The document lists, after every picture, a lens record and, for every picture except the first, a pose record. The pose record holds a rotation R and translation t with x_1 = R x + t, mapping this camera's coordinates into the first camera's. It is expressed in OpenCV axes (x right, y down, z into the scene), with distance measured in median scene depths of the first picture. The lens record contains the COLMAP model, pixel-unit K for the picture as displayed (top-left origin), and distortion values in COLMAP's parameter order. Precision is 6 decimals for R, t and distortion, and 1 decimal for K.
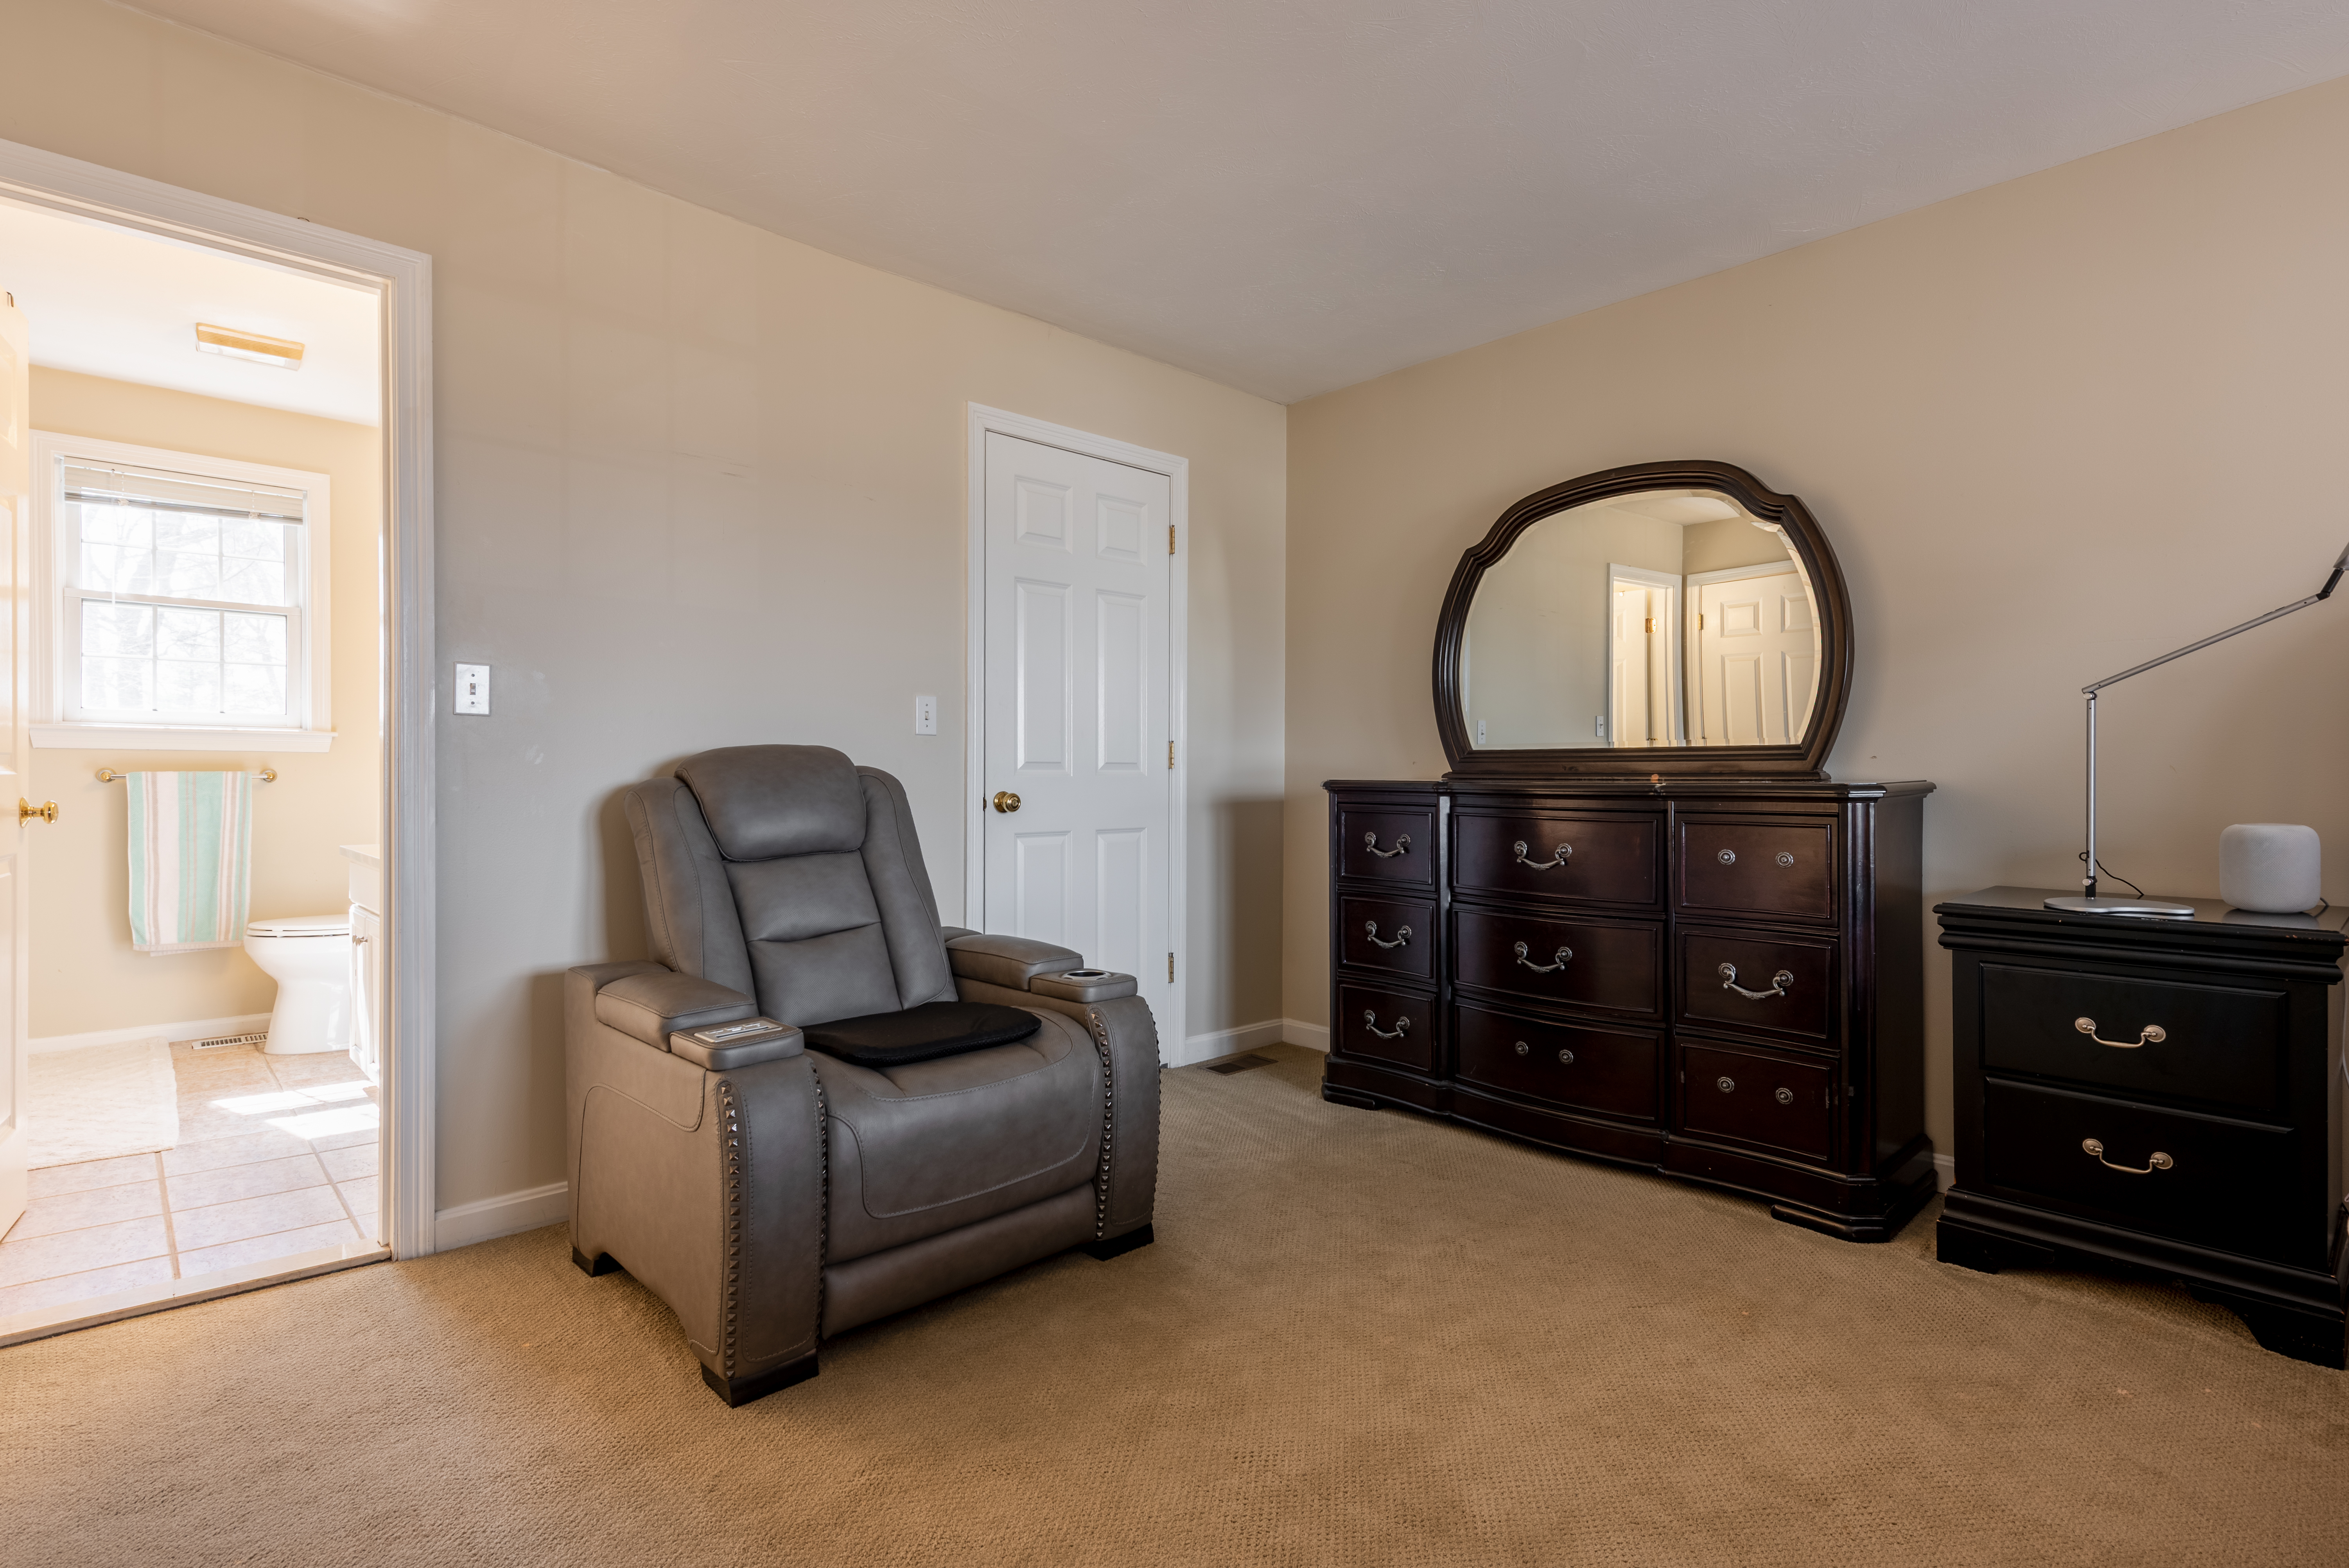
lens RADIAL K [[1135.9, 0, 1174.5], [0, 1135.9, 784.0], [0, 0, 1]] dist [0.000463, 0.000154]
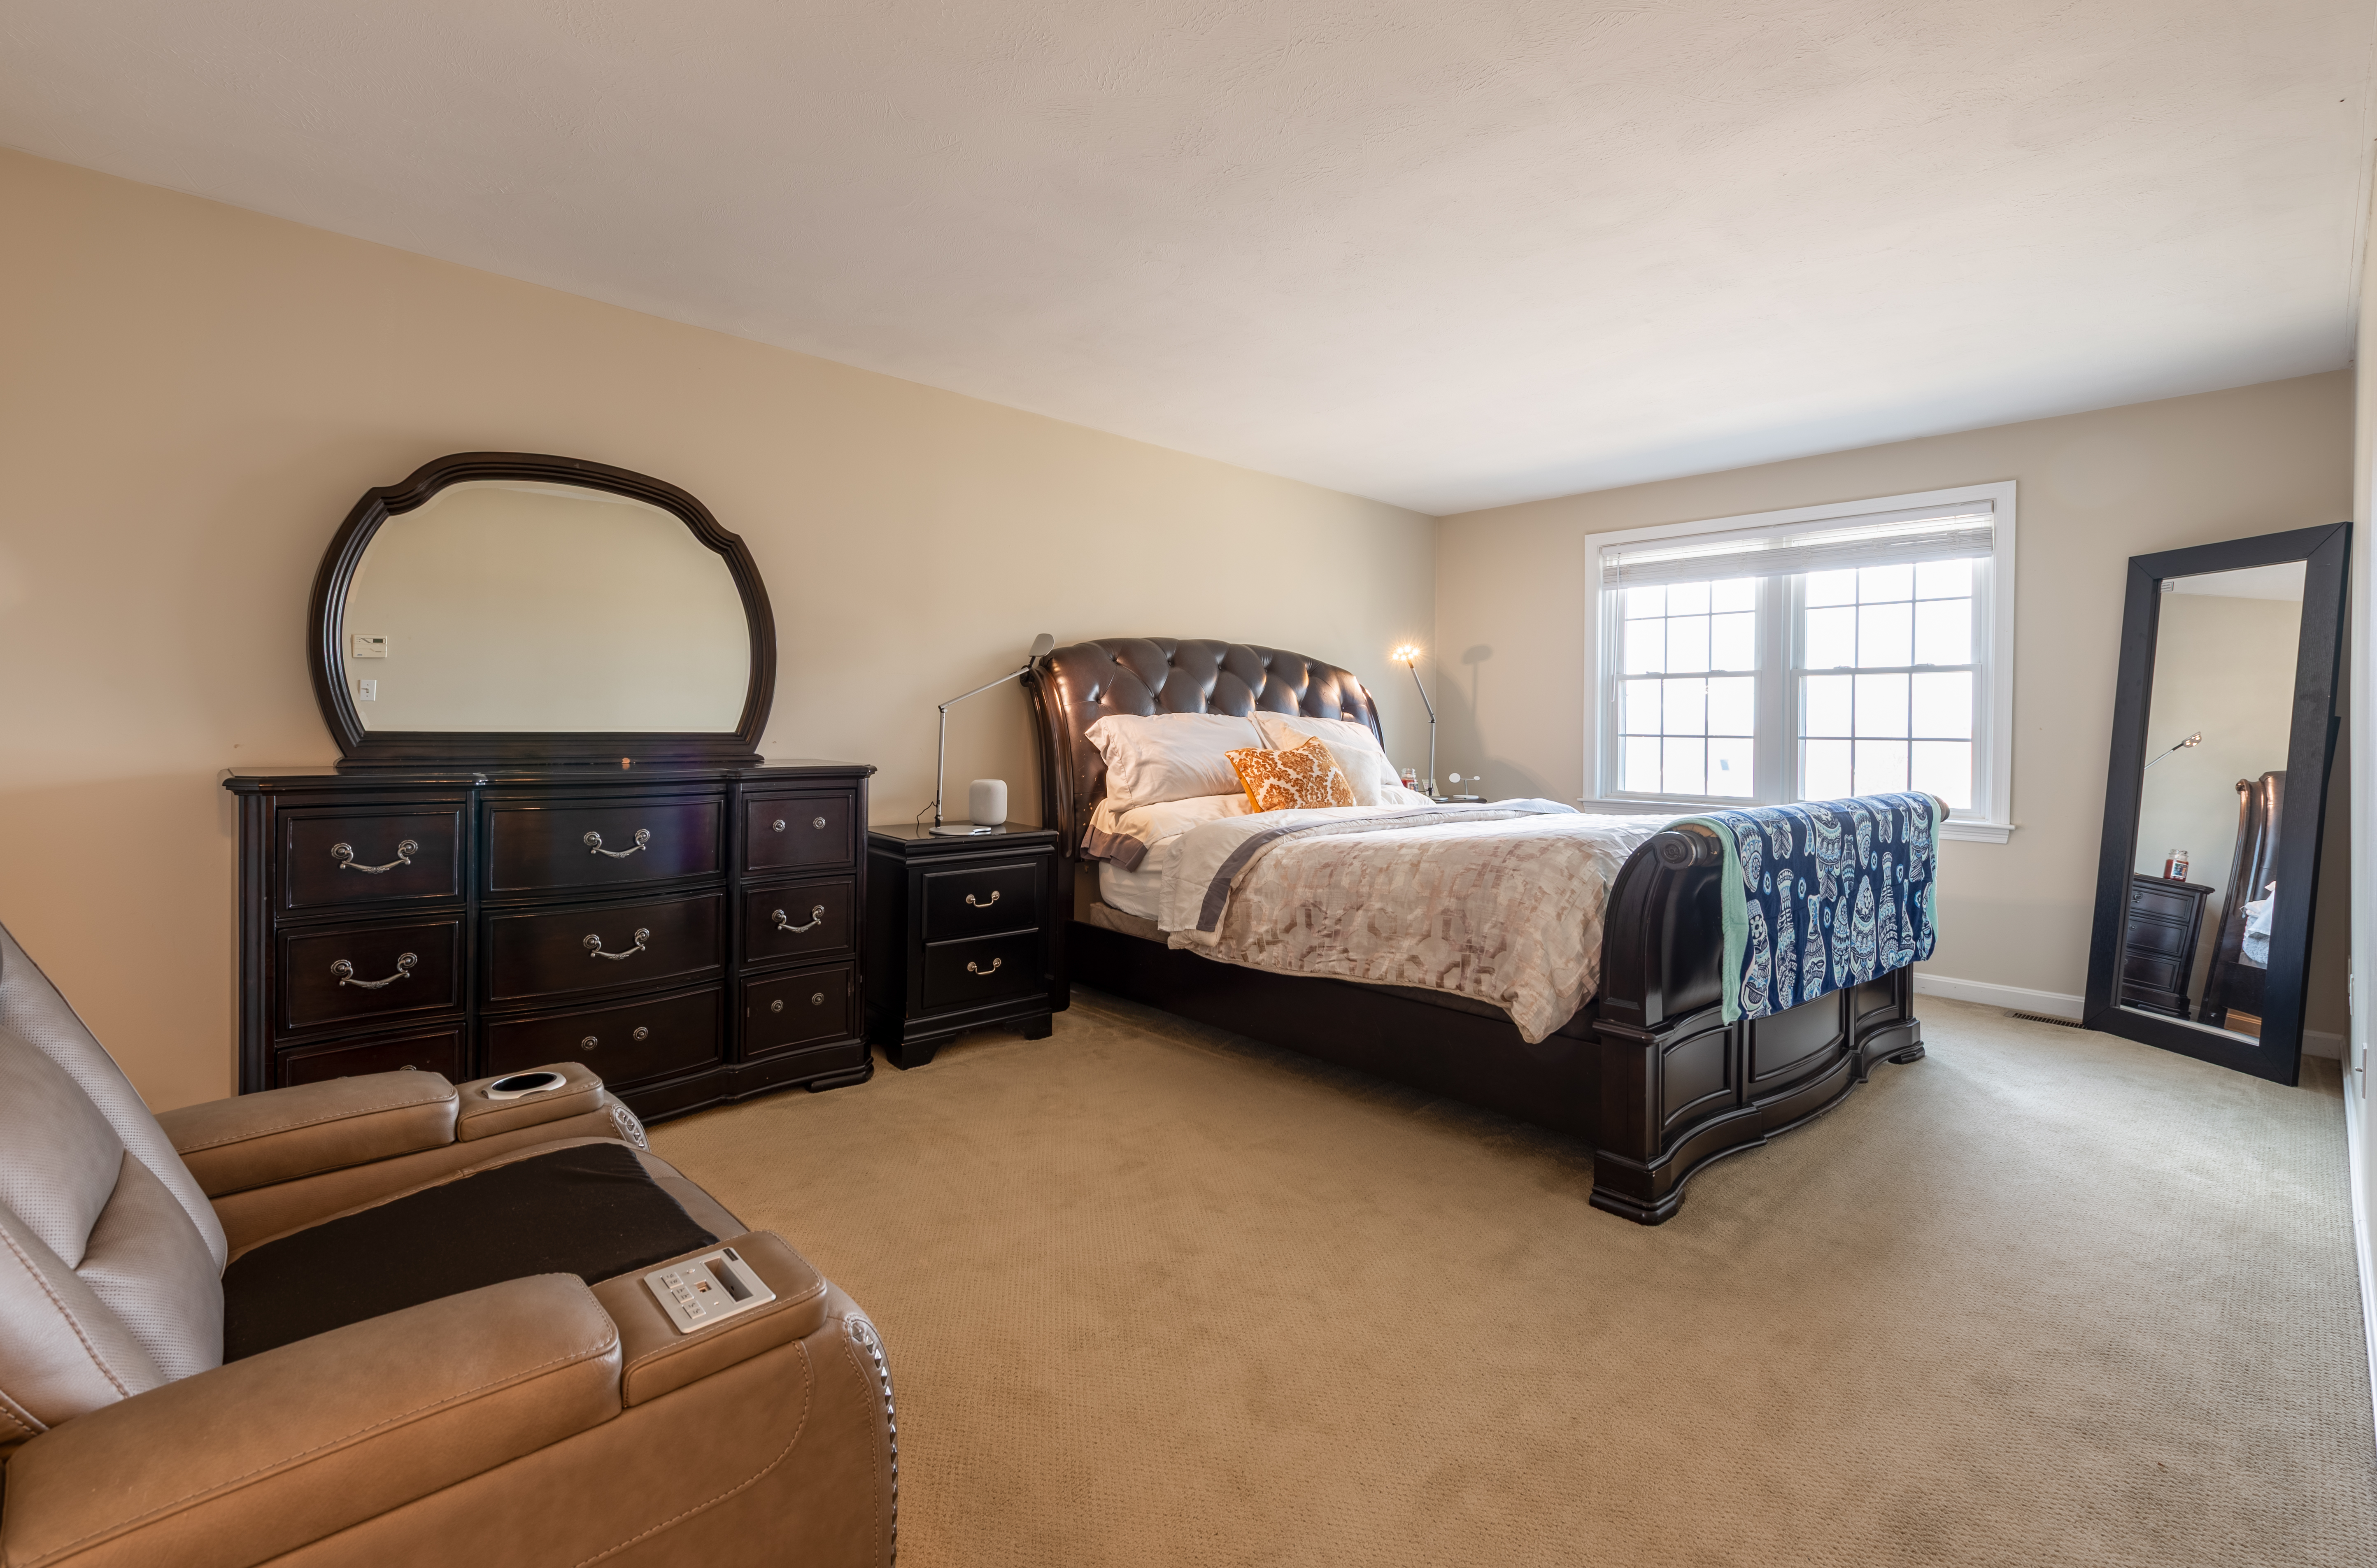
lens RADIAL K [[1008.0, 0, 1184.2], [0, 1008.0, 737.9], [0, 0, 1]] dist [0.001077, 0.000087]
pose [[-0.013498, -0.005272, 0.999895, -0.650197], [0.001419, 0.999985, 0.005292, -0.039718], [-0.999908, 0.001491, -0.013490, 0.578335]]
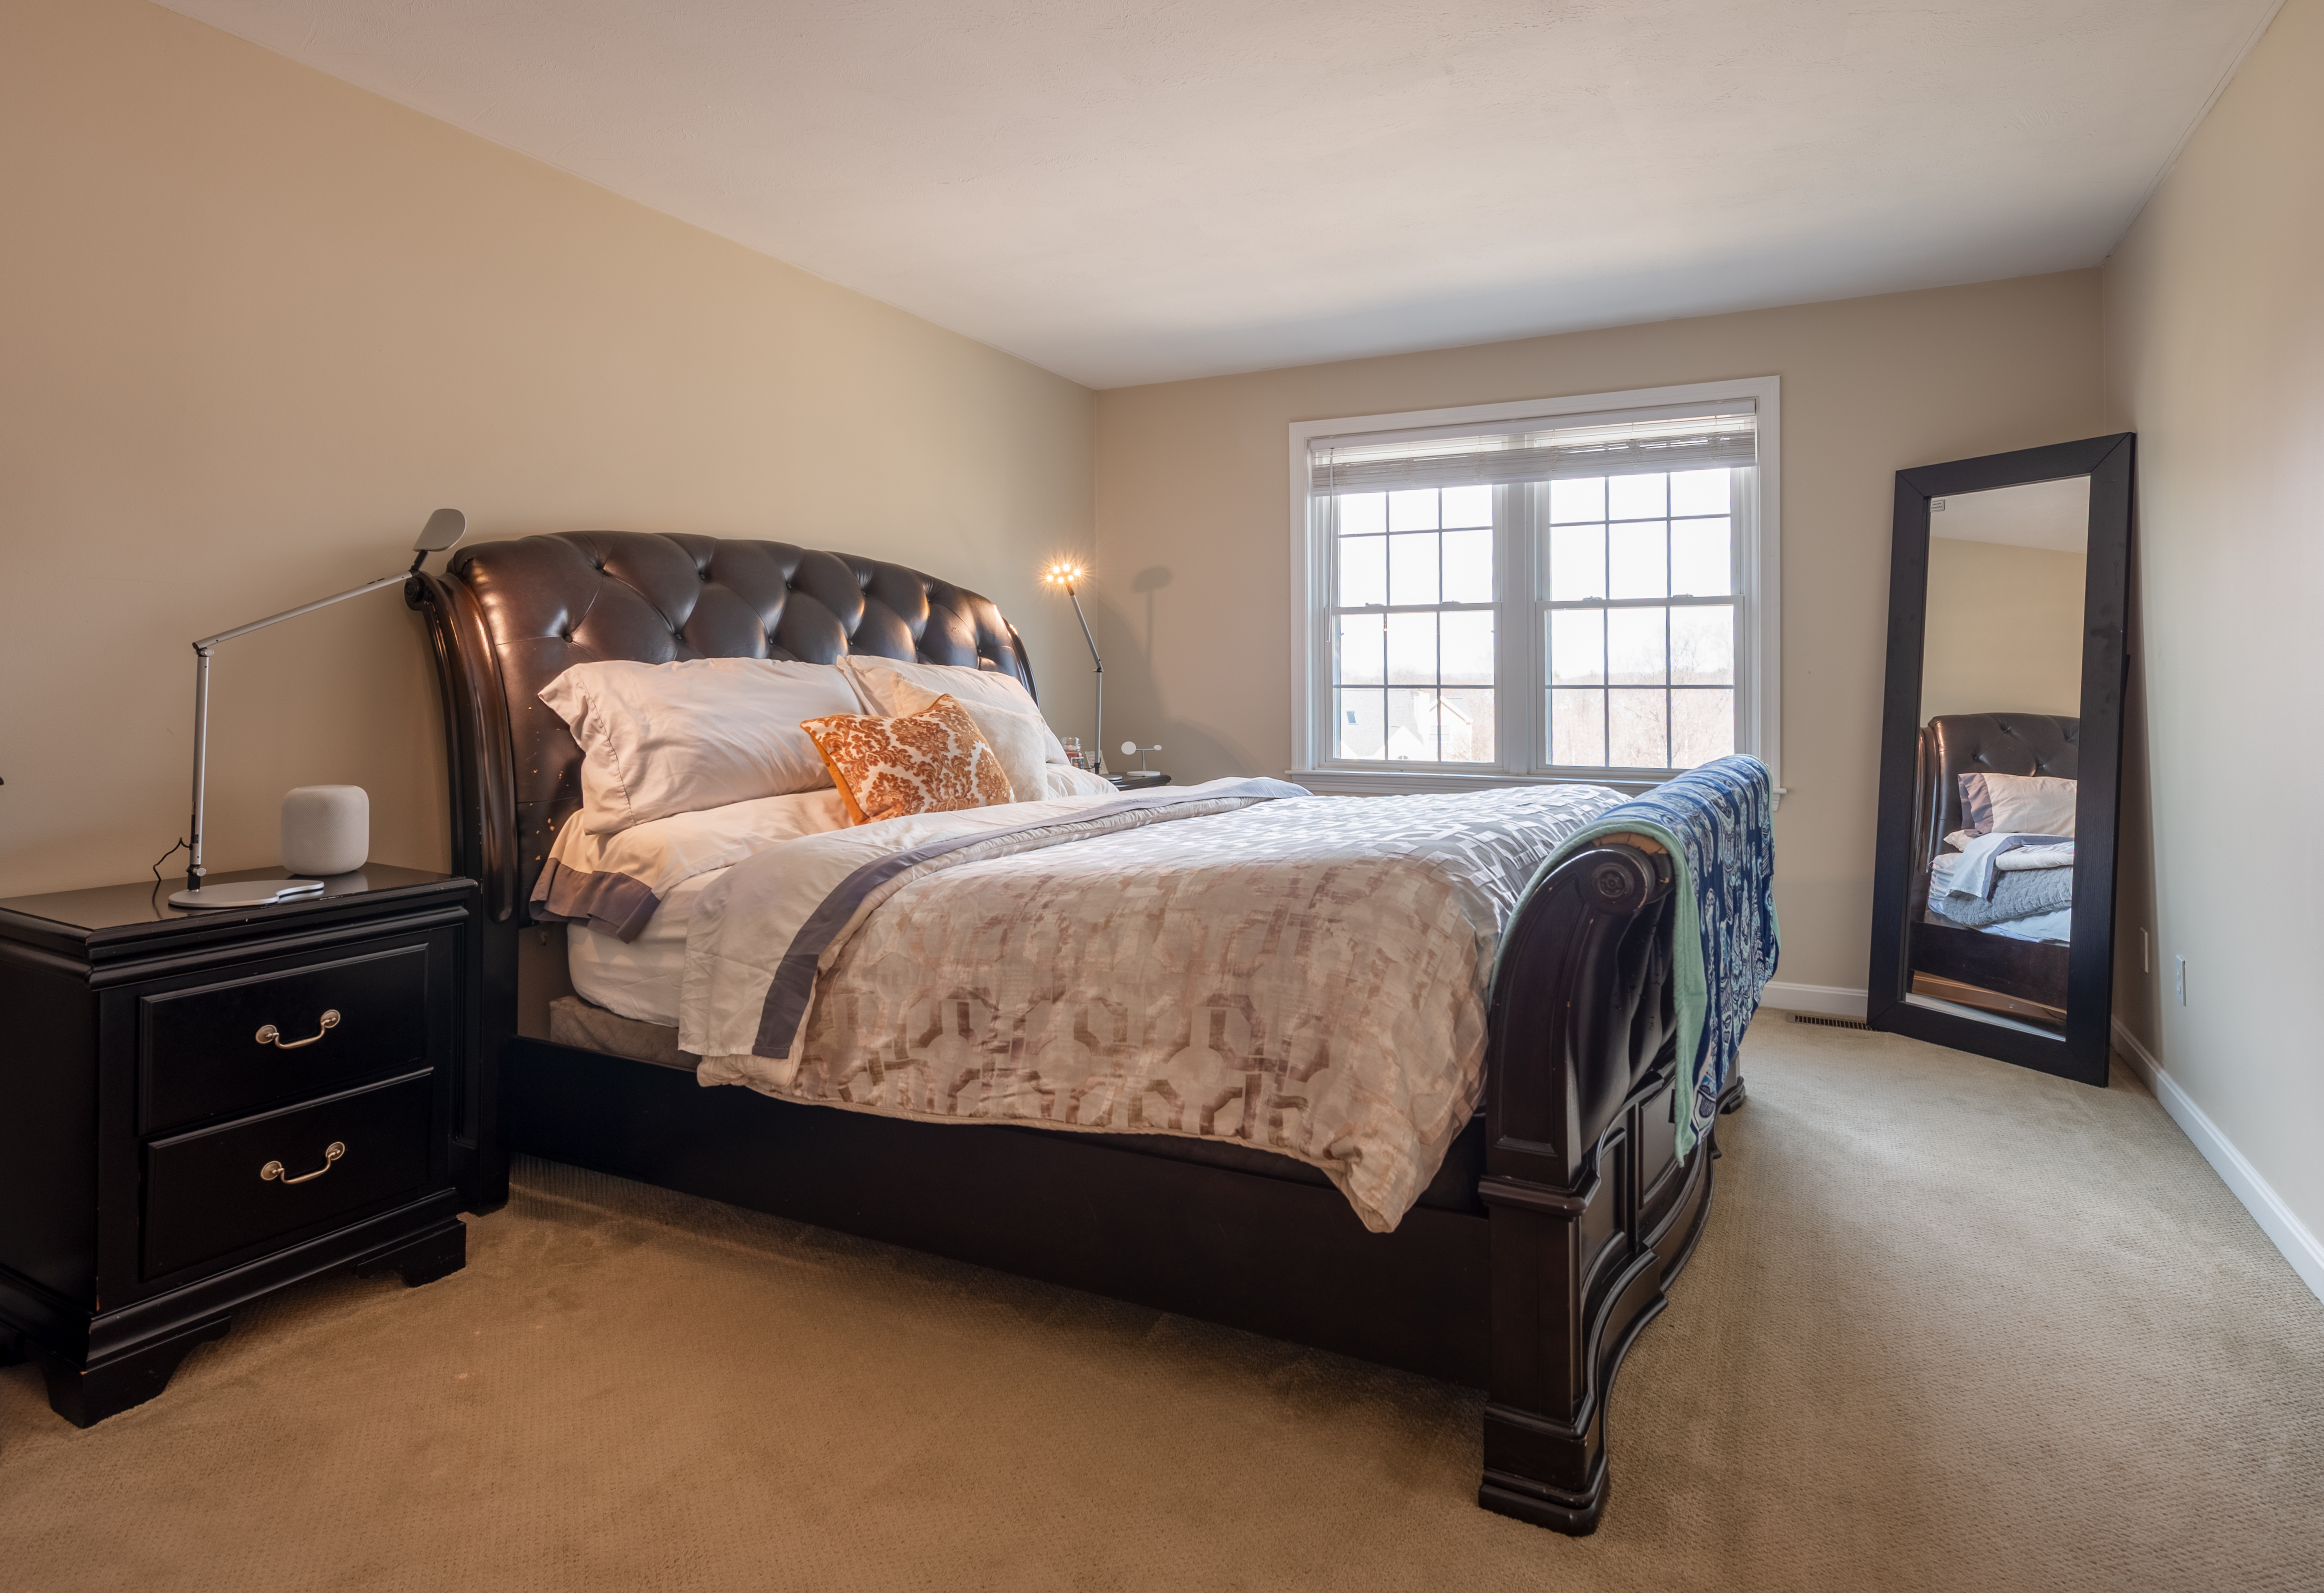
lens RADIAL K [[1286.2, 0, 1182.8], [0, 1286.2, 678.9], [0, 0, 1]] dist [0.018163, -0.001976]
pose [[-0.341449, 0.008609, 0.939861, -0.321190], [0.013969, 0.999894, -0.004084, -0.039816], [-0.939797, 0.011735, -0.341533, 0.568652]]
